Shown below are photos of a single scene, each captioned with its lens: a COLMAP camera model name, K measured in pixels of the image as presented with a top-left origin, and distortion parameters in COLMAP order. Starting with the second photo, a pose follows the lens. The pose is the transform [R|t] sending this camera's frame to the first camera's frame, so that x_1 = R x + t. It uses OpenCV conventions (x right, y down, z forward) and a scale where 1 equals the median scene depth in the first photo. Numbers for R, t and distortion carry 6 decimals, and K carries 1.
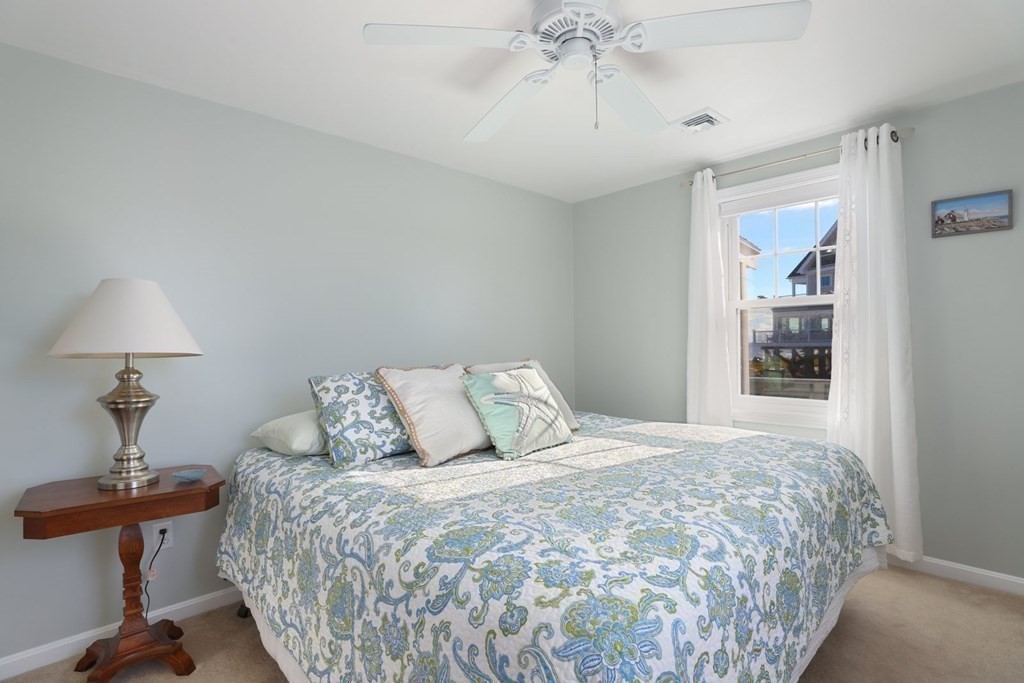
lens RADIAL K [[462.7, 0, 508.2], [0, 462.7, 346.7], [0, 0, 1]] dist [-0.003233, -0.000104]
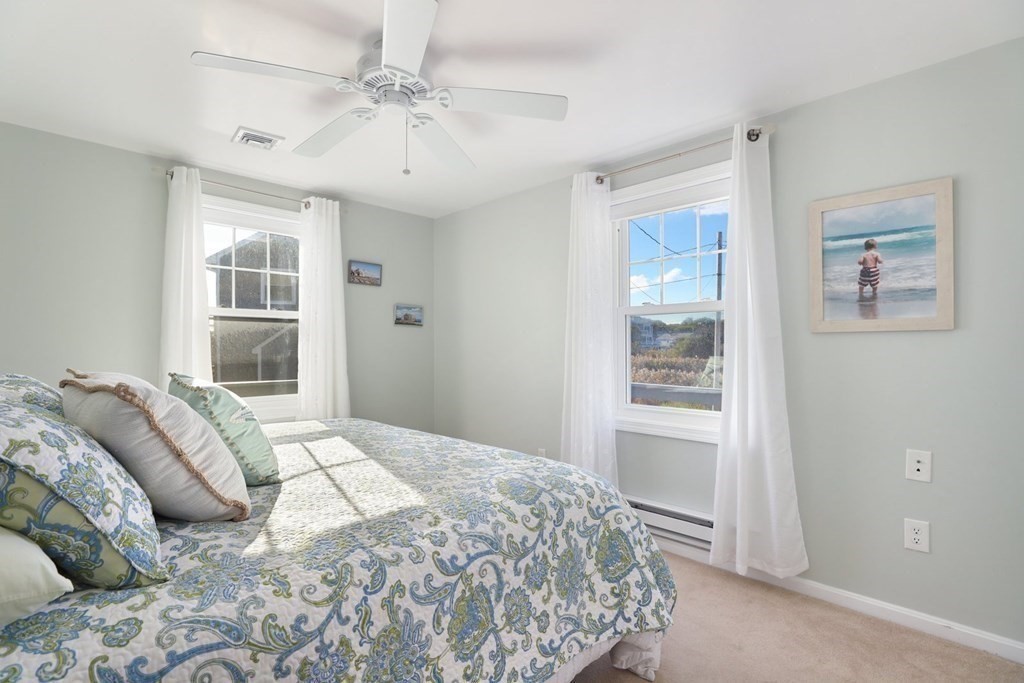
lens RADIAL K [[462.7, 0, 508.2], [0, 462.7, 346.7], [0, 0, 1]] dist [-0.003233, -0.000104]
pose [[-0.000439, 0.017446, 0.999848, -1.044645], [0.012850, 0.999765, -0.017439, 0.025658], [-0.999917, 0.012841, -0.000663, 0.743681]]
